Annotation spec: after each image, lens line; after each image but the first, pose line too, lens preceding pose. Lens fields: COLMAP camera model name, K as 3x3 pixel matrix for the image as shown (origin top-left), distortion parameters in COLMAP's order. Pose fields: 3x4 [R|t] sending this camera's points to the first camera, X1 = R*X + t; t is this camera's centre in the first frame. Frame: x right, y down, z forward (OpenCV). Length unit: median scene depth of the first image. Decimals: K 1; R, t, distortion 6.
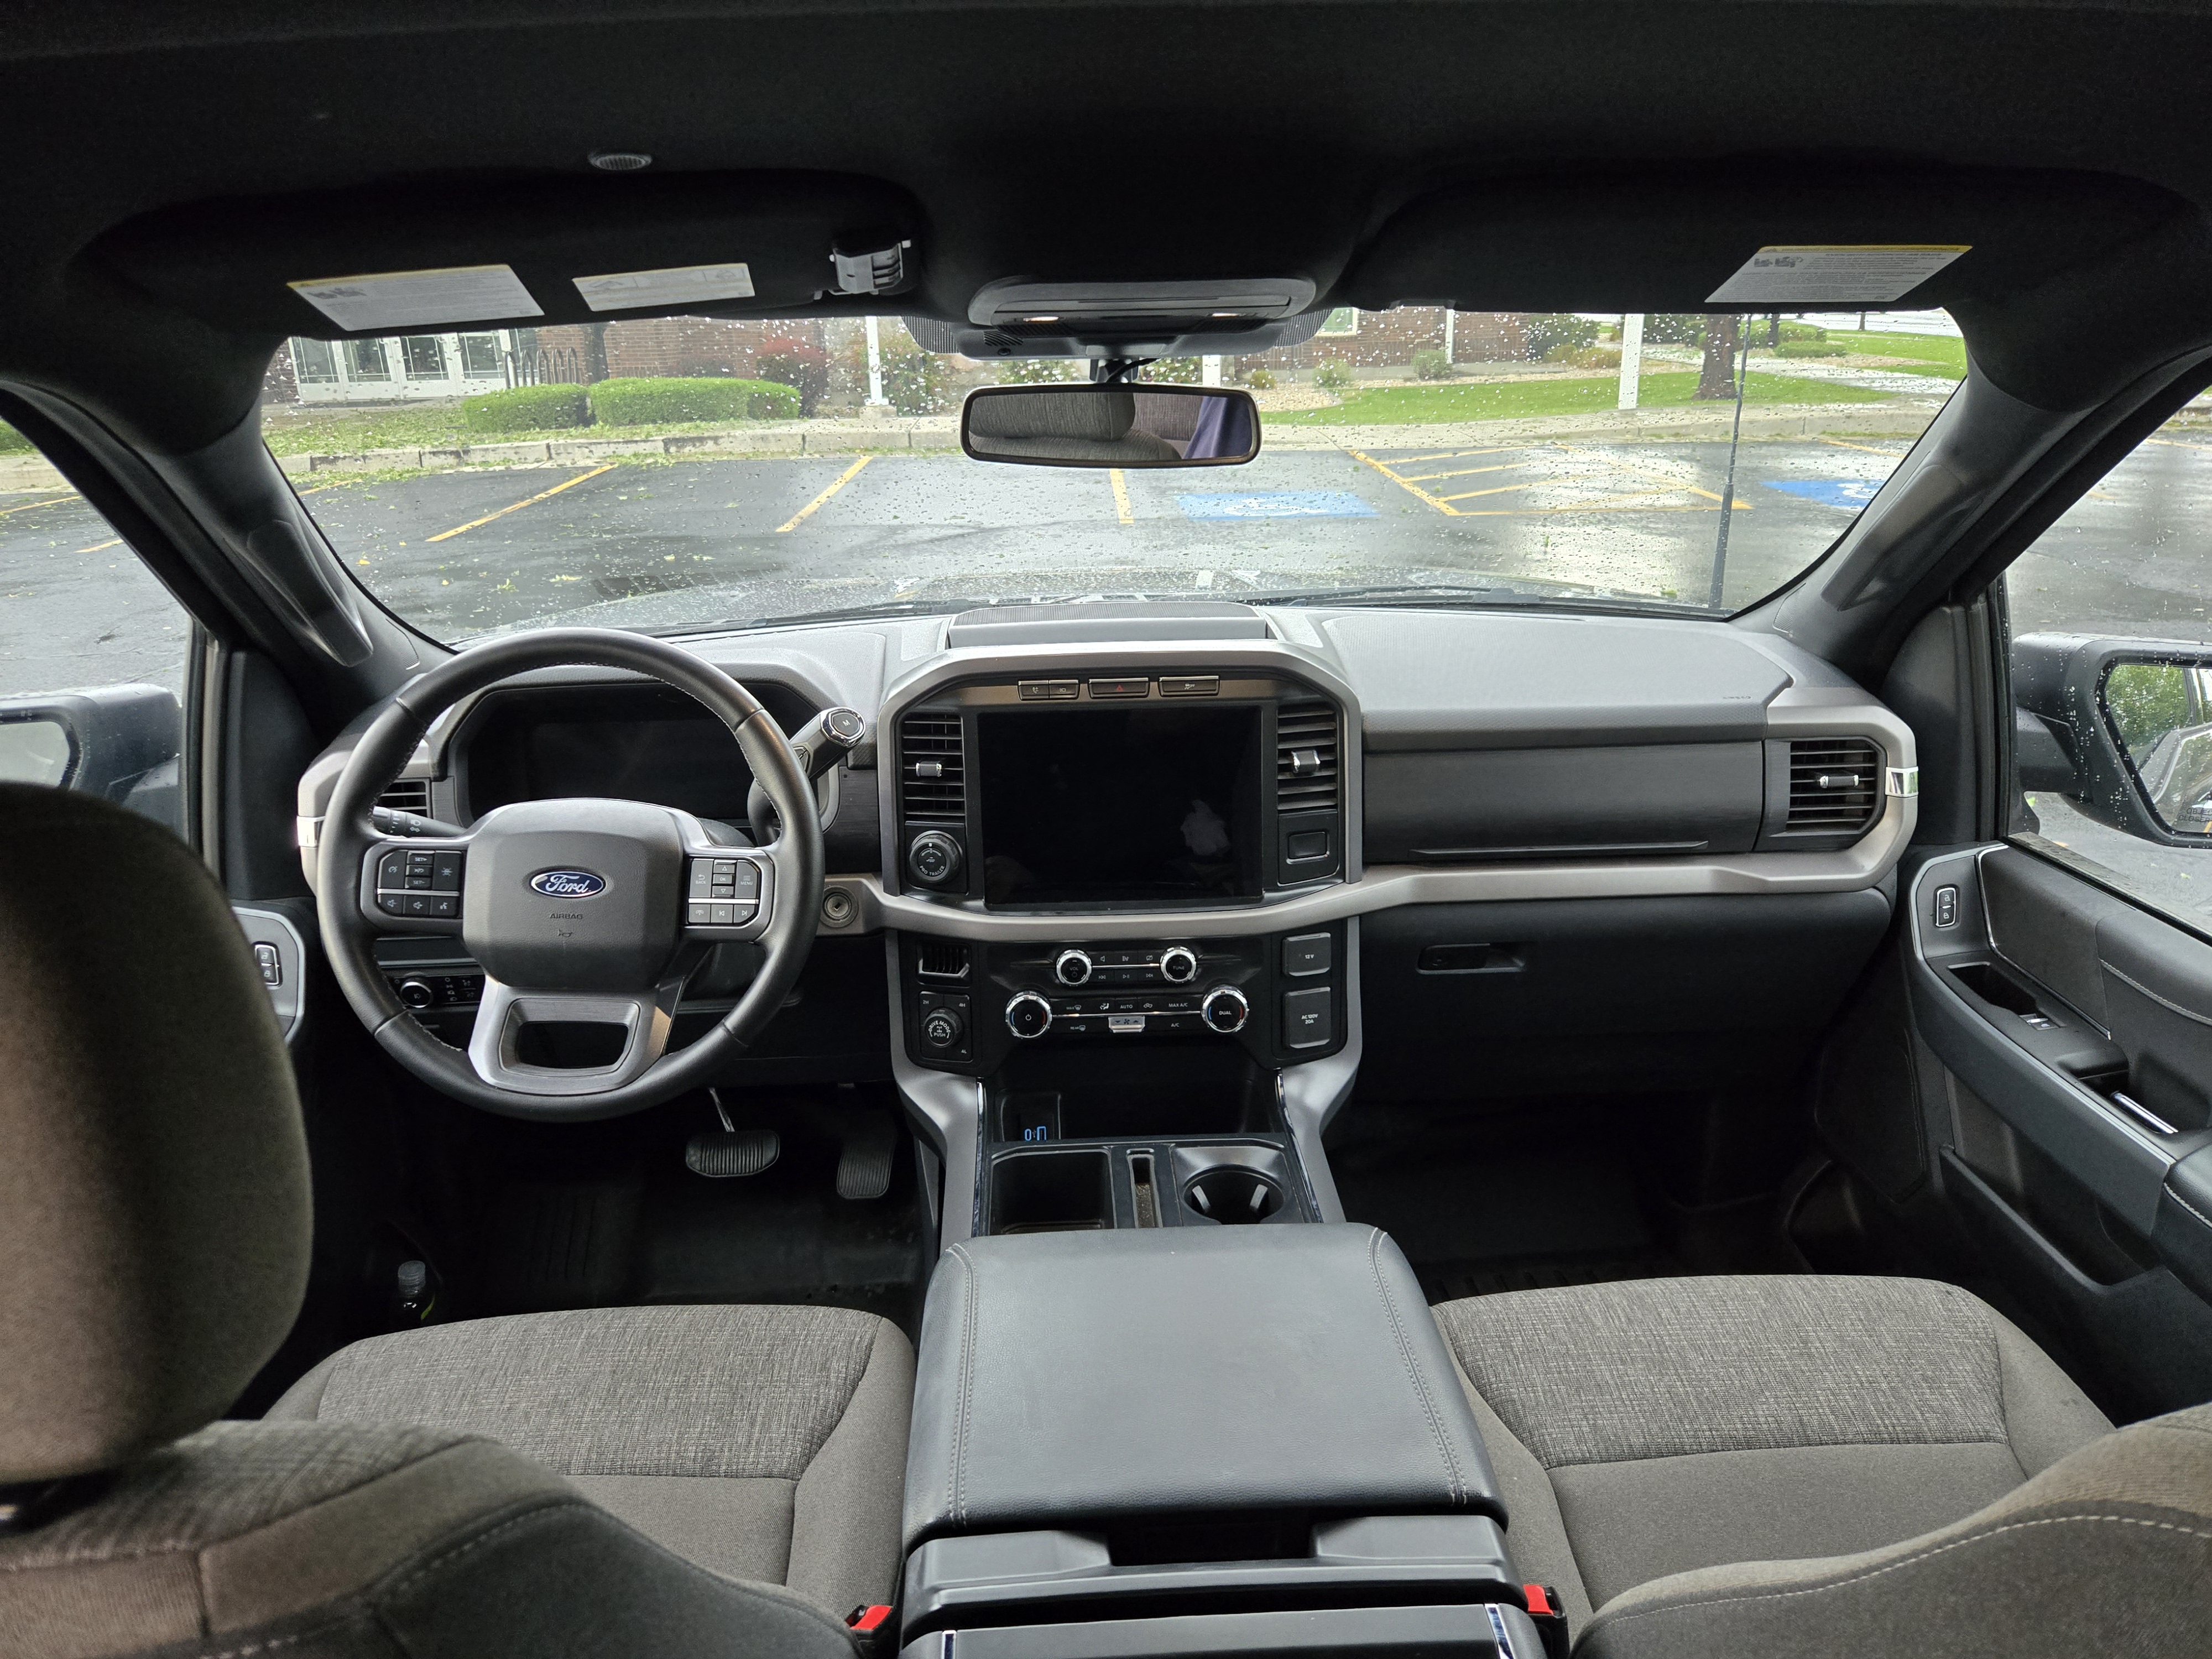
lens RADIAL K [[1490.8, 0, 1075.3], [0, 1490.8, 829.9], [0, 0, 1]] dist [0.063786, -0.053716]
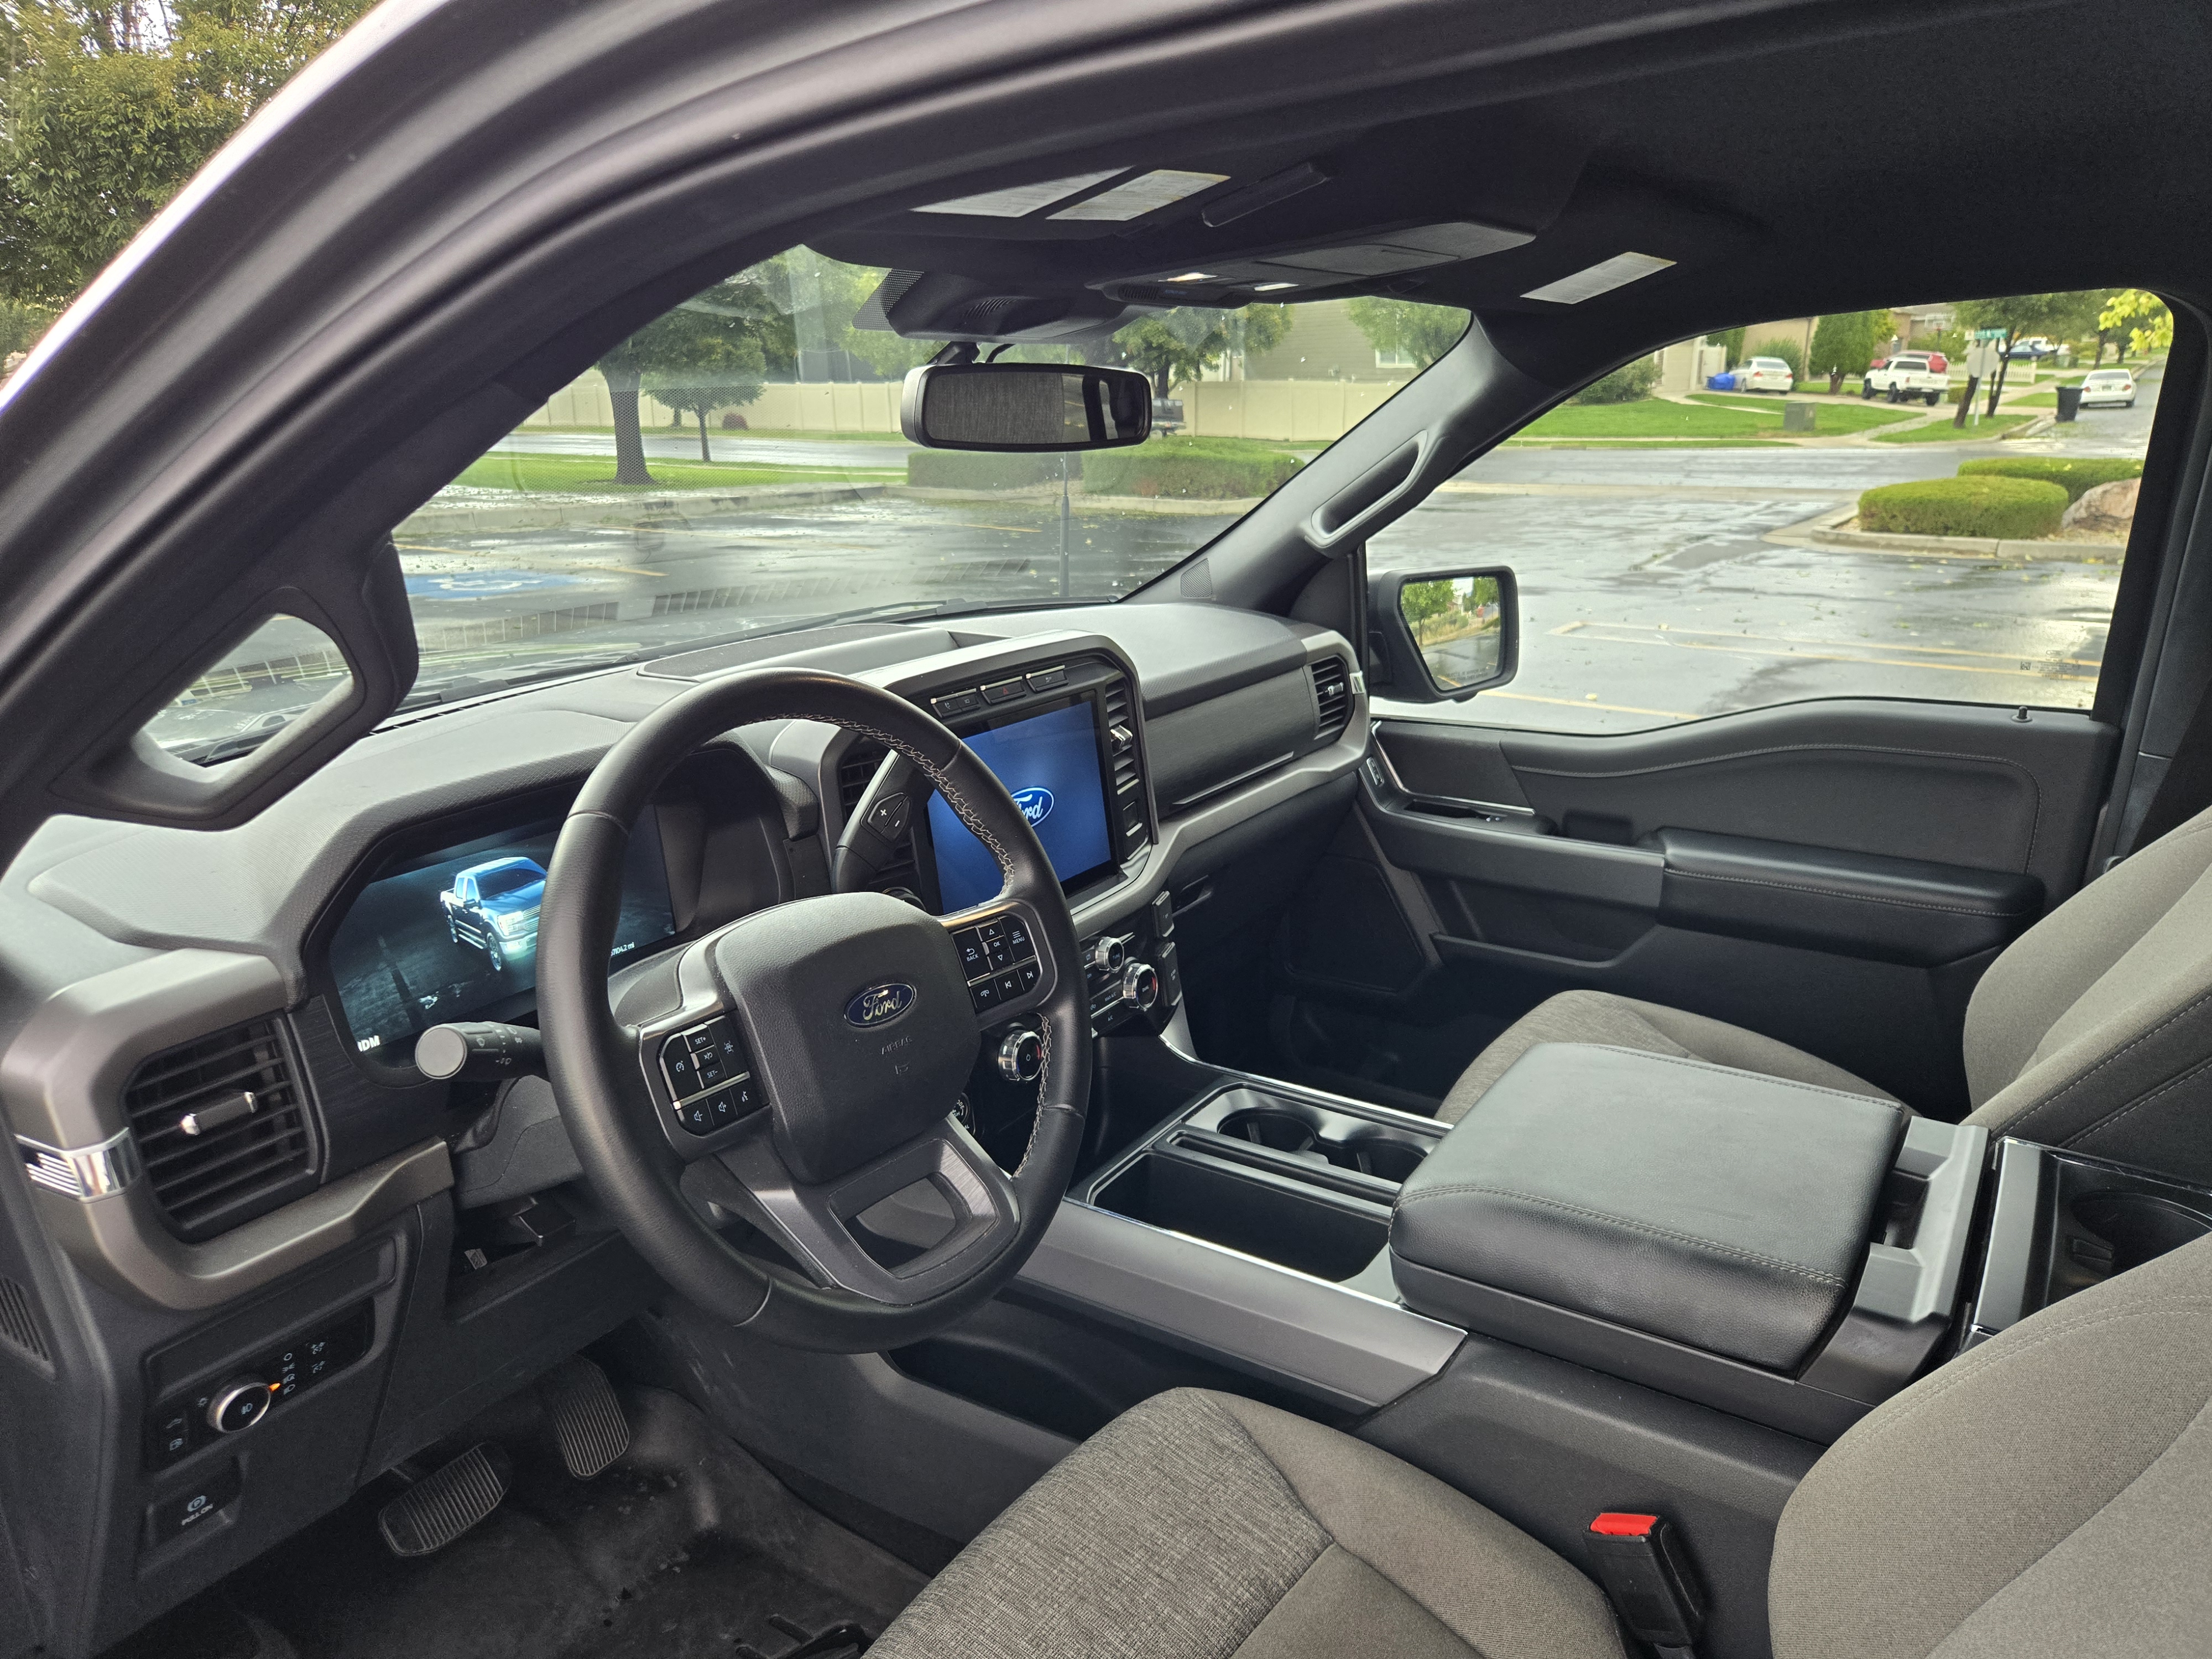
lens RADIAL K [[1490.8, 0, 1075.3], [0, 1490.8, 829.9], [0, 0, 1]] dist [0.063786, -0.053716]
pose [[0.588609, -0.210951, 0.780410, -0.686639], [0.263035, 0.962801, 0.061864, -0.054409], [-0.764429, 0.168862, 0.622201, 0.380276]]
